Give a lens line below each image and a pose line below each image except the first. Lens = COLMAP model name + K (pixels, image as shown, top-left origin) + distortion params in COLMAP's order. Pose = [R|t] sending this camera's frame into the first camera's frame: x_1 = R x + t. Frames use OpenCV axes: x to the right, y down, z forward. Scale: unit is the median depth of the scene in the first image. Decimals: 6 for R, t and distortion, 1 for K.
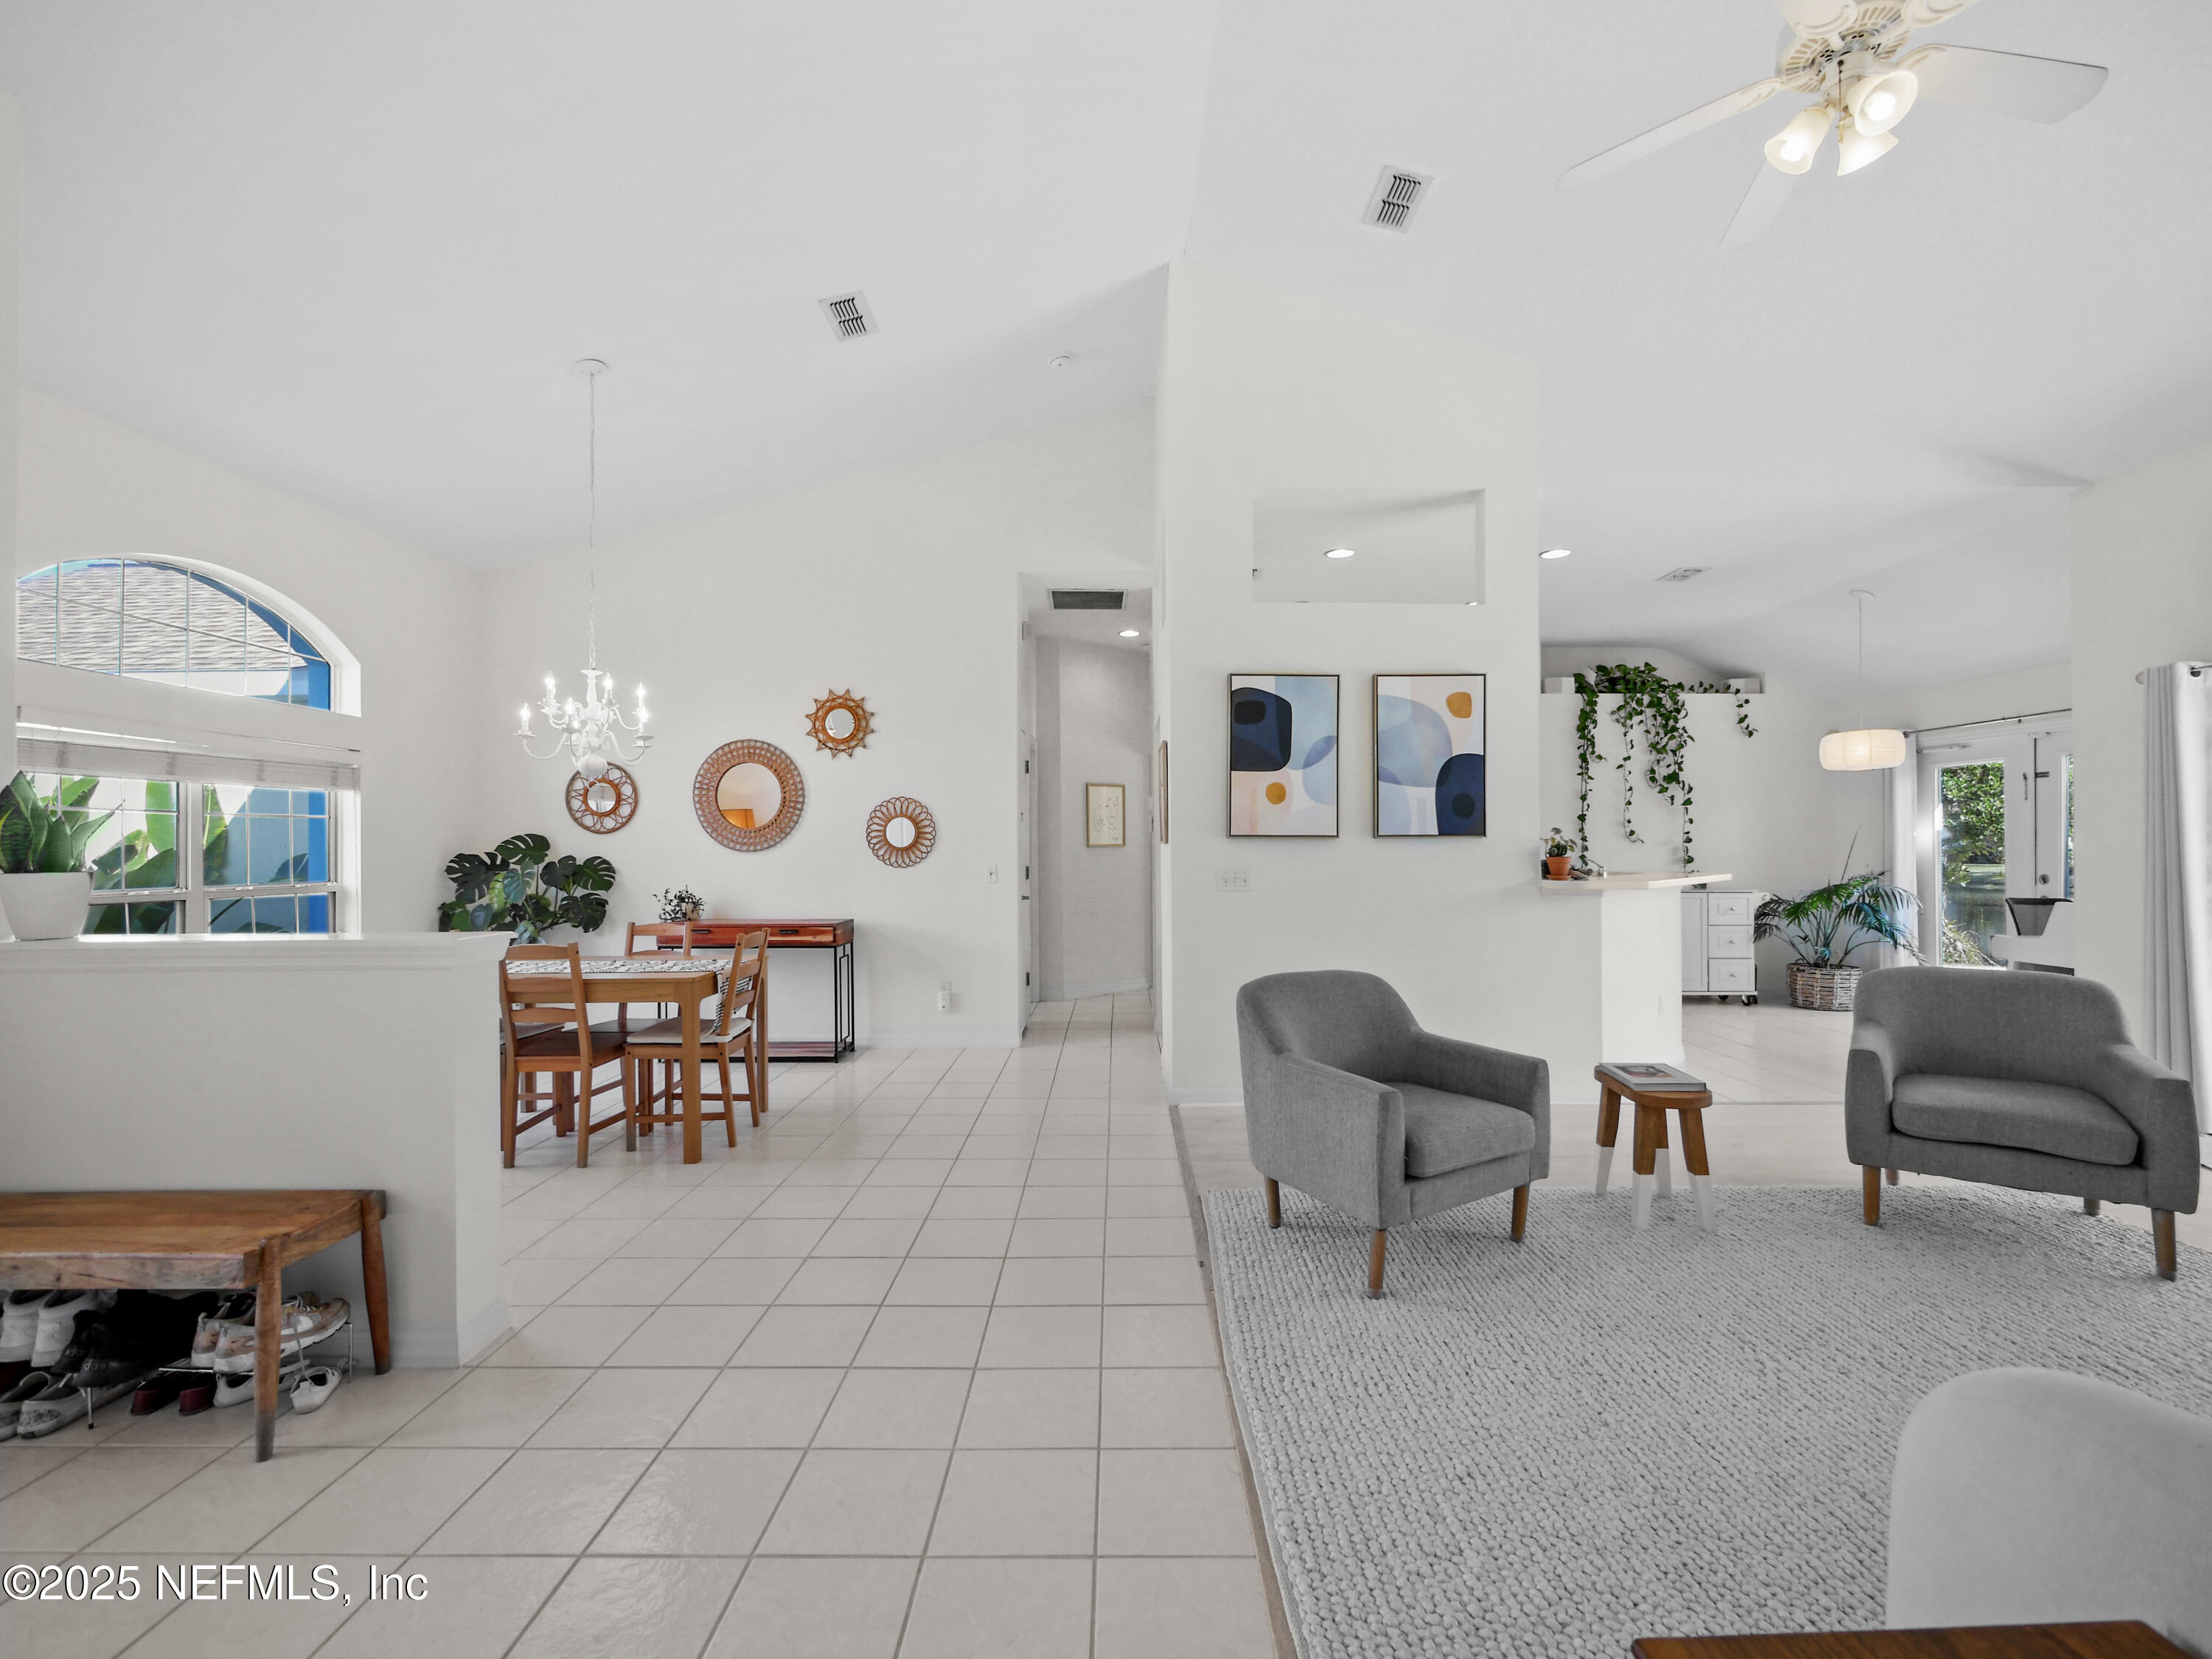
lens RADIAL K [[938.3, 0, 1115.3], [0, 938.3, 842.2], [0, 0, 1]] dist [-0.006611, 0.000471]
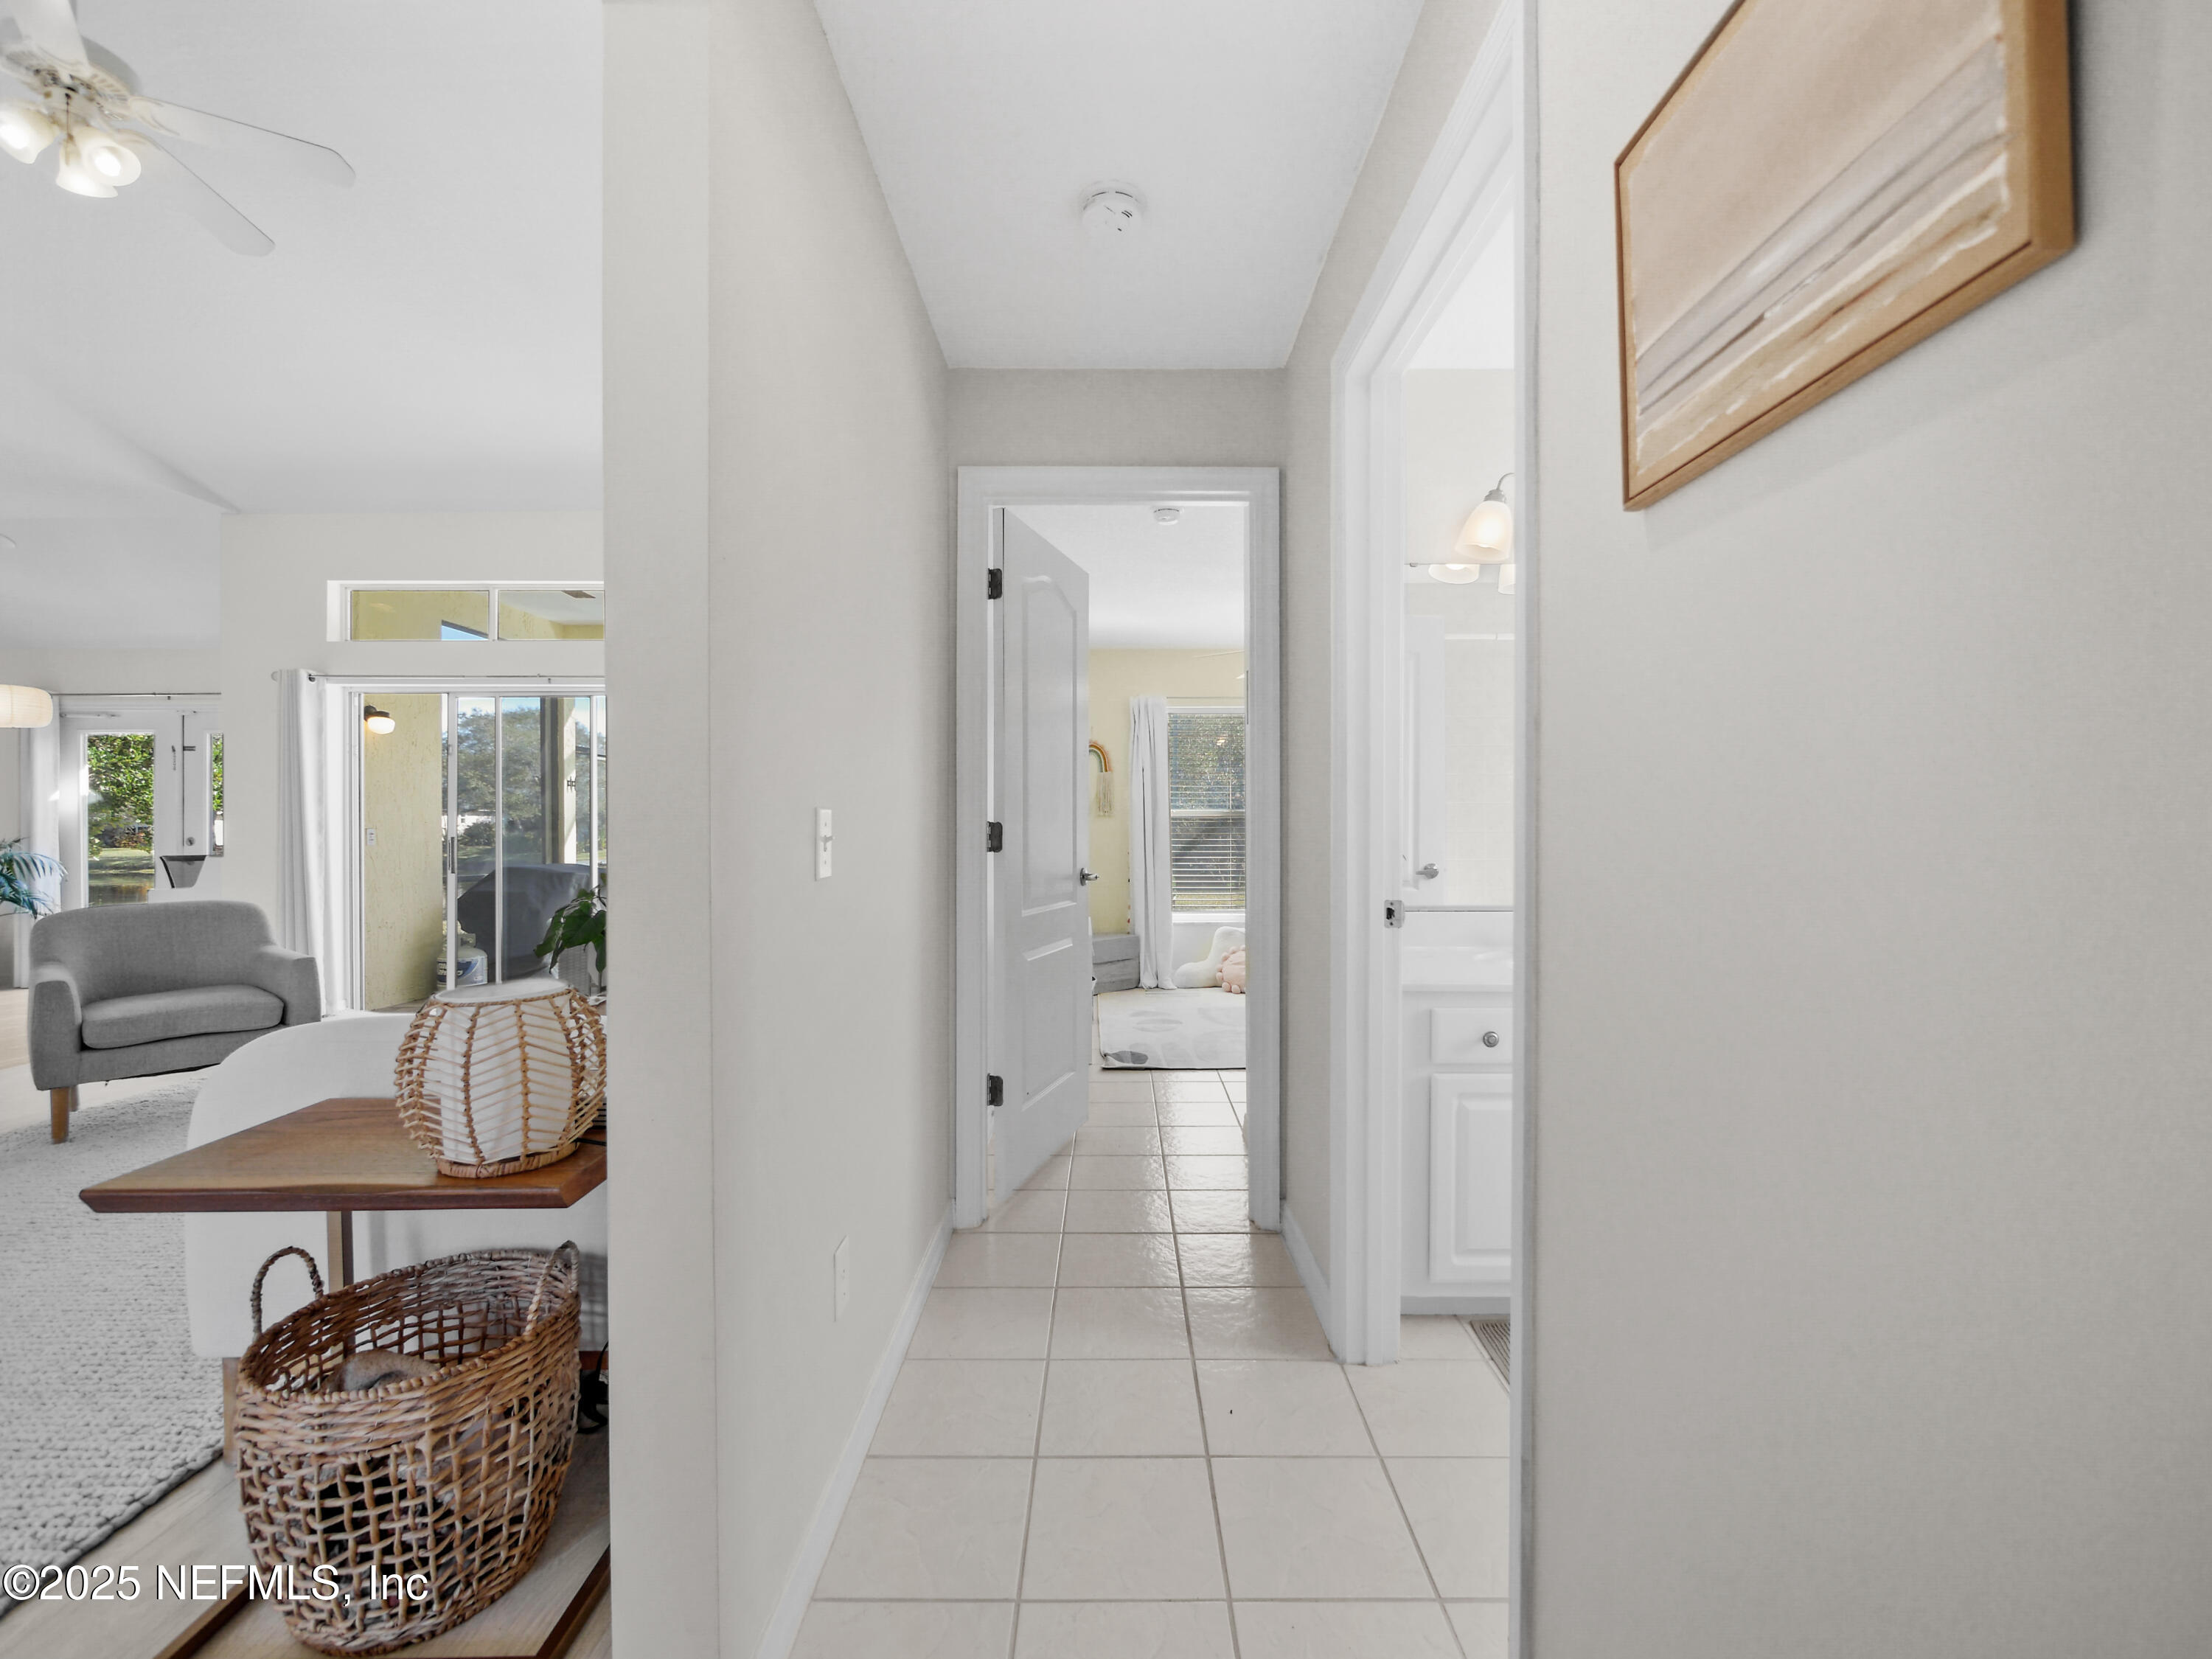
lens RADIAL K [[938.3, 0, 1109.2], [0, 938.3, 828.3], [0, 0, 1]] dist [-0.006611, 0.000471]
pose [[-0.005035, 0.001023, 0.999987, -0.154895], [-0.002428, 0.999997, -0.001036, 0.025968], [-0.999984, -0.002433, -0.005032, -0.117177]]
